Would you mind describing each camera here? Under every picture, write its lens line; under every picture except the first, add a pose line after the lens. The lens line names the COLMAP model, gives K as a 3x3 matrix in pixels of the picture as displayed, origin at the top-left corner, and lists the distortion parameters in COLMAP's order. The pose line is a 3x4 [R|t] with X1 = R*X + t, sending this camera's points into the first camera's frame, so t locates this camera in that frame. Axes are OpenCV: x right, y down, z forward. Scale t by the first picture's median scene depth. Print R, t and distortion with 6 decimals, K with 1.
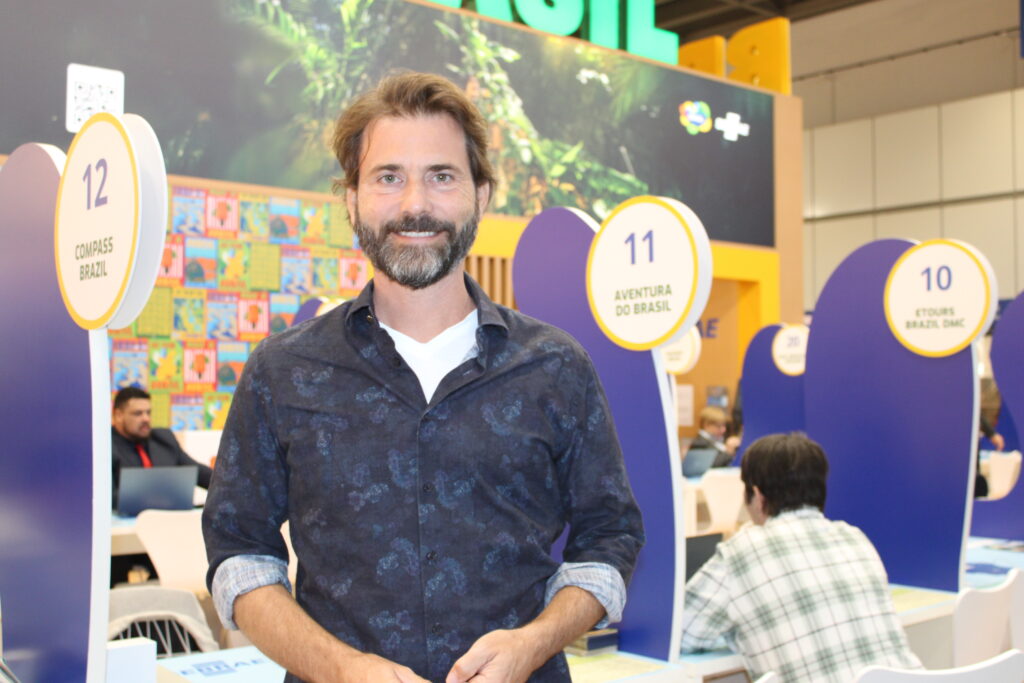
lens RADIAL K [[1221.3, 0, 512.0], [0, 1221.3, 341.5], [0, 0, 1]] dist [-0.094574, 0.159120]
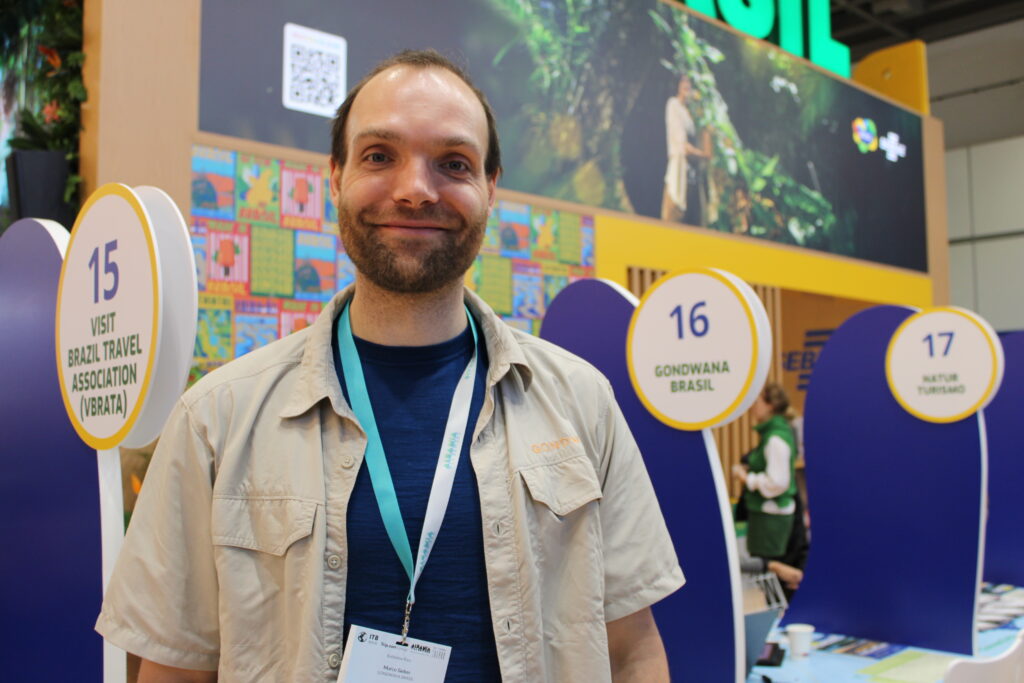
lens RADIAL K [[1044.8, 0, 512.0], [0, 1044.8, 341.5], [0, 0, 1]] dist [-0.131044, 0.156497]
pose [[0.998377, -0.007128, 0.056505, -0.201692], [0.008850, 0.999502, -0.030290, -0.001717], [-0.056261, 0.030741, 0.997943, 0.258707]]
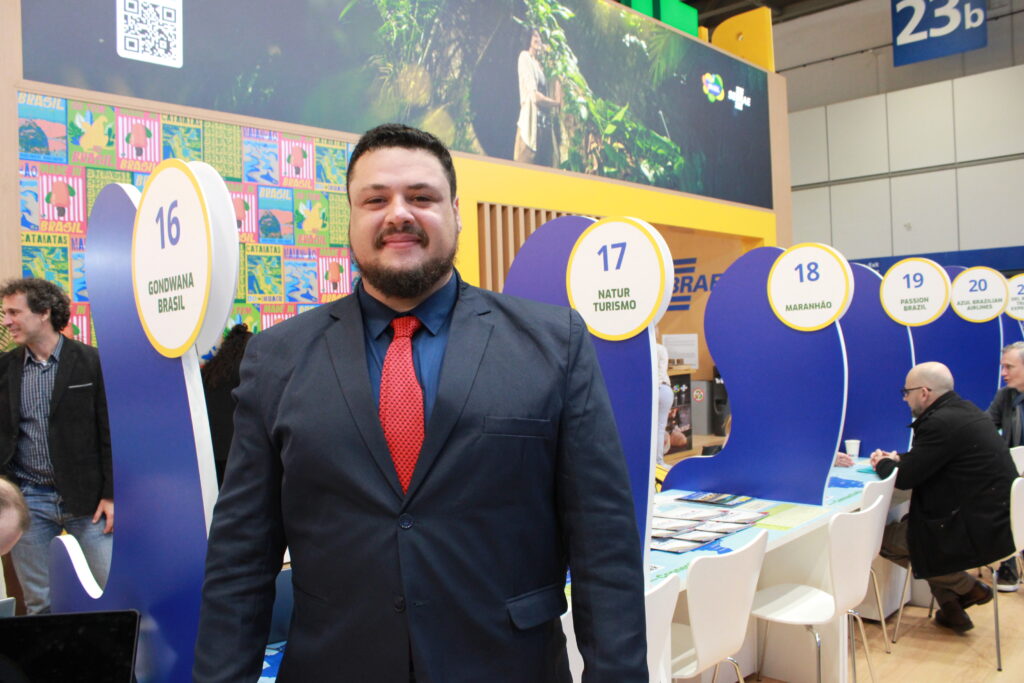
lens RADIAL K [[848.5, 0, 512.0], [0, 848.5, 341.5], [0, 0, 1]] dist [-0.167906, 0.153405]
pose [[0.995499, -0.033110, 0.088798, -0.119360], [0.028943, 0.998437, 0.047806, 0.001873], [-0.090242, -0.045020, 0.994902, 0.316972]]
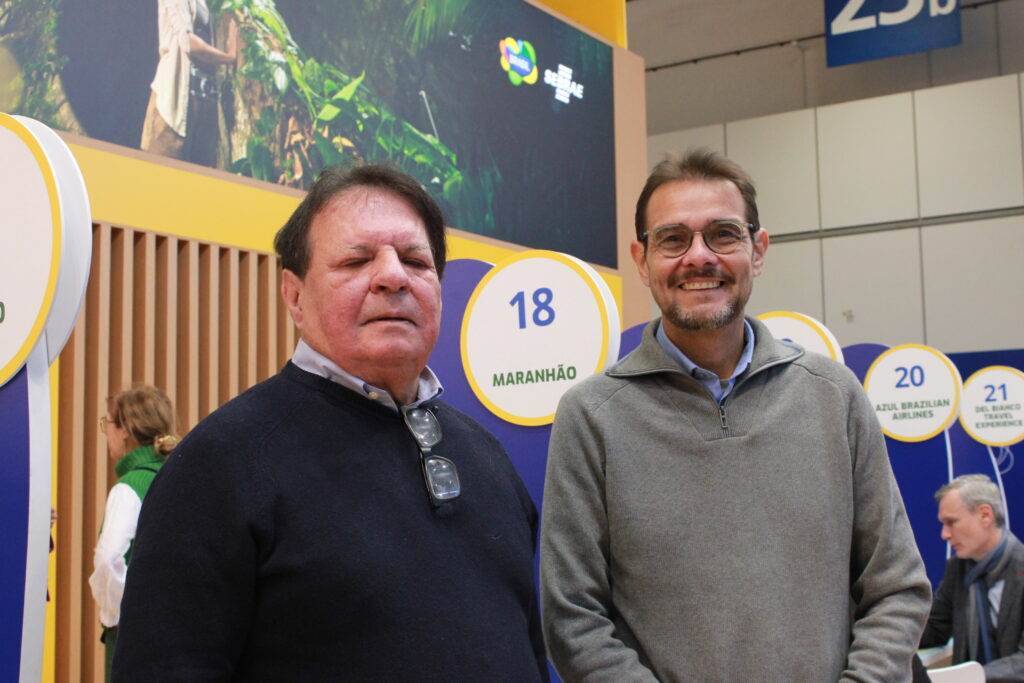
lens RADIAL K [[1349.9, 0, 512.0], [0, 1349.9, 341.5], [0, 0, 1]] dist [-0.051701, 0.037264]
pose [[0.960789, 0.013448, 0.276953, -0.060570], [0.004586, 0.997916, -0.064364, 0.015110], [-0.277242, 0.063110, 0.958725, 0.371465]]
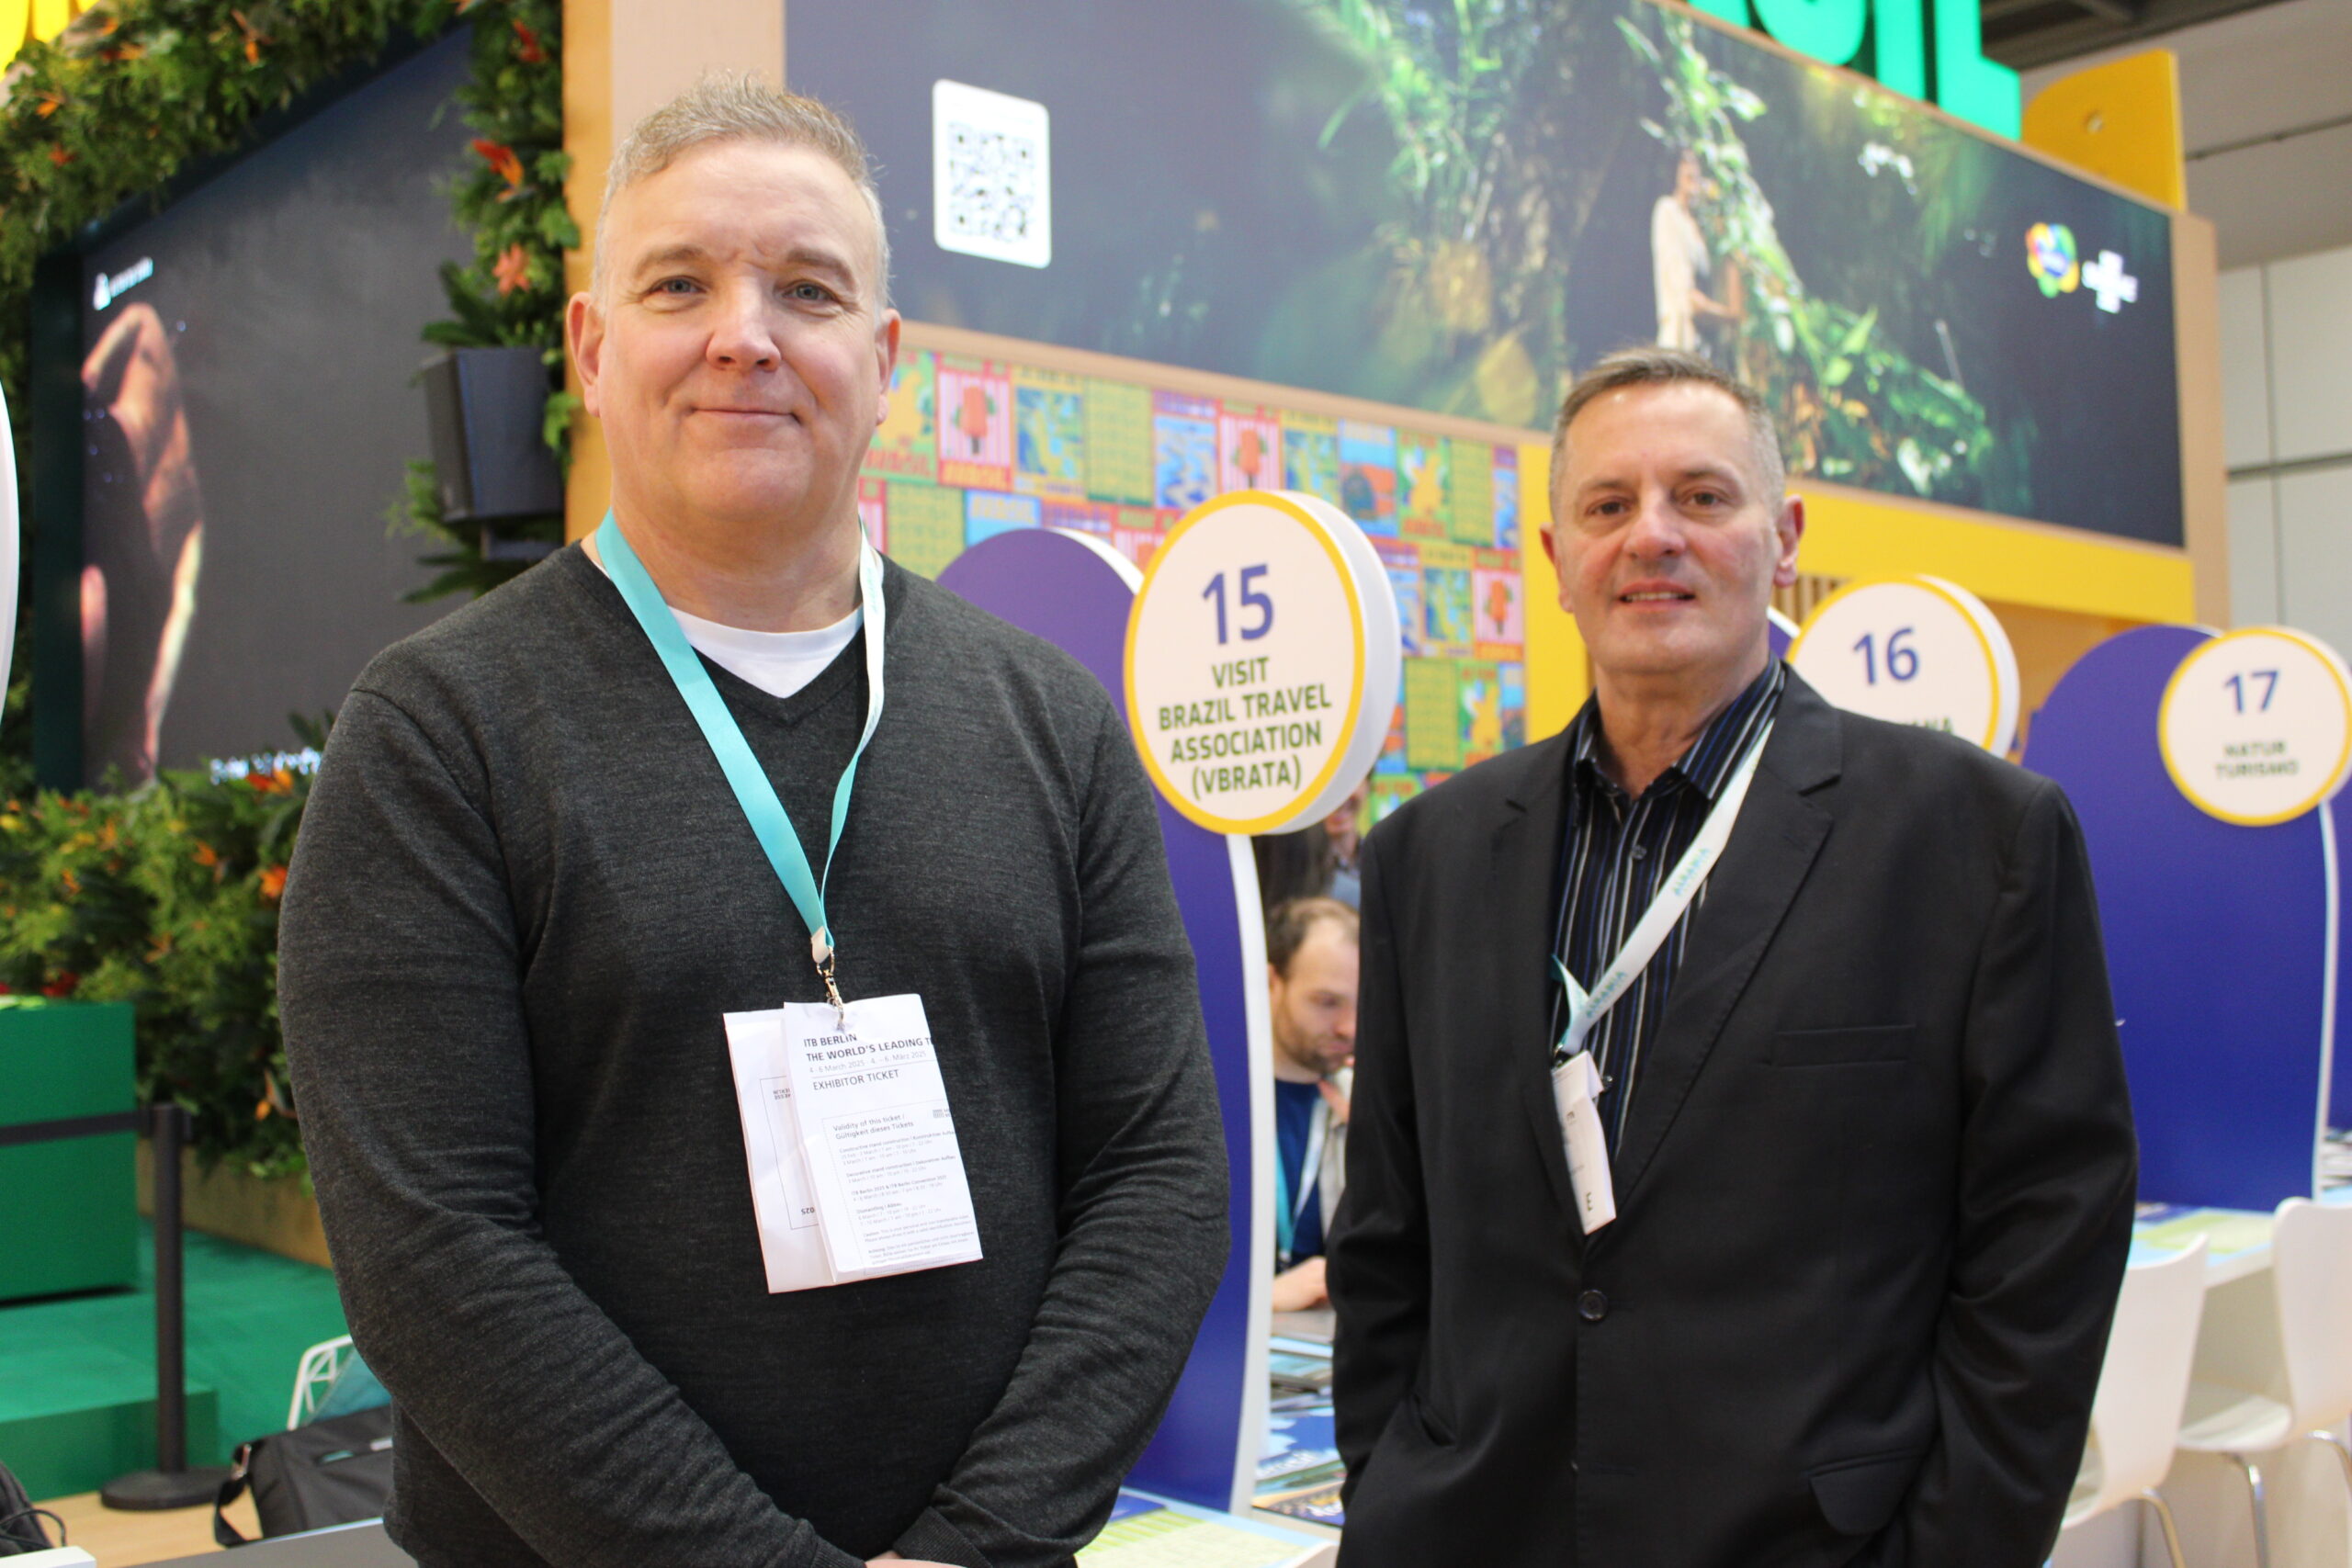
lens RADIAL K [[2399.7, 0, 1176.0], [0, 2399.7, 784.0], [0, 0, 1]] dist [-0.131044, 0.156497]
pose [[0.998741, -0.023701, 0.044202, -0.254928], [0.023694, 0.999719, 0.000680, 0.001821], [-0.044206, 0.000368, 0.999022, 0.169793]]
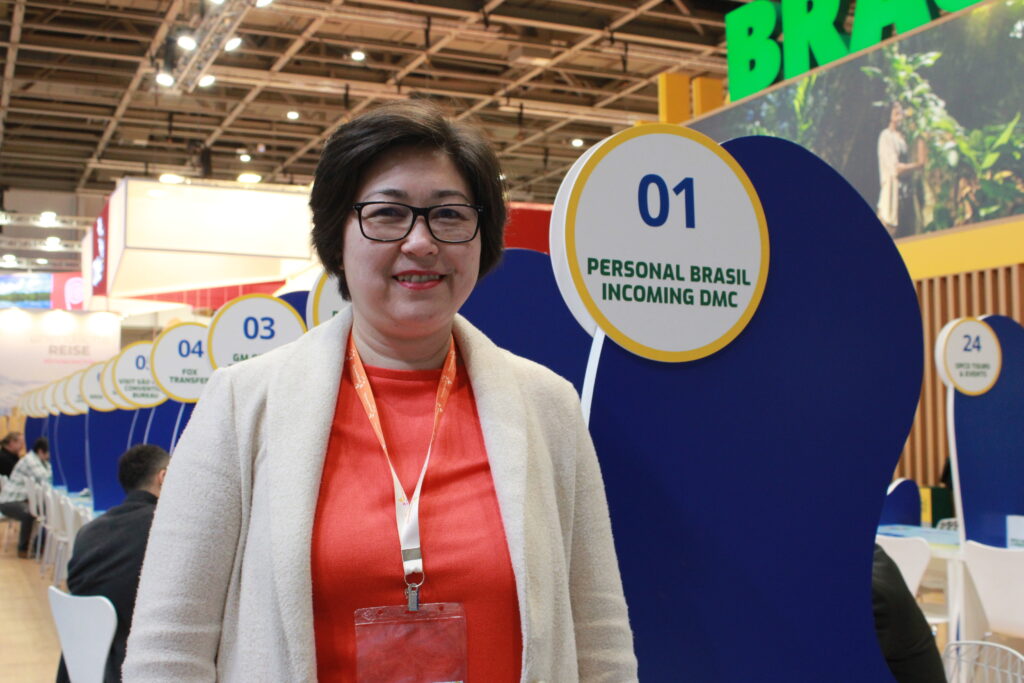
lens RADIAL K [[1221.3, 0, 512.0], [0, 1221.3, 341.5], [0, 0, 1]] dist [-0.094574, 0.159120]
pose [[-0.276389, -0.061806, -0.959056, 0.980660], [0.044531, 0.996034, -0.077022, 0.037364], [0.960014, -0.063996, -0.272541, 0.953681]]
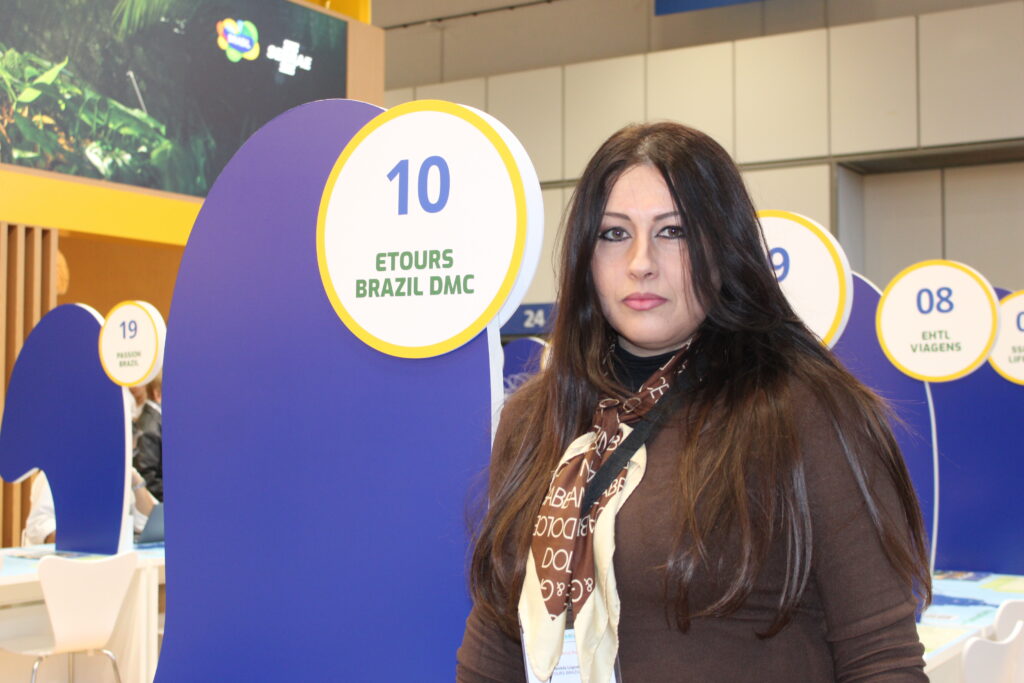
lens RADIAL K [[1416.5, 0, 494.4], [0, 1416.5, 340.8], [0, 0, 1]] dist [-0.019272, 0.043750]
pose [[0.959139, 0.017345, 0.282403, 0.071022], [-0.016168, 0.999848, -0.006499, 0.002691], [-0.282473, 0.001667, 0.959274, 0.150084]]
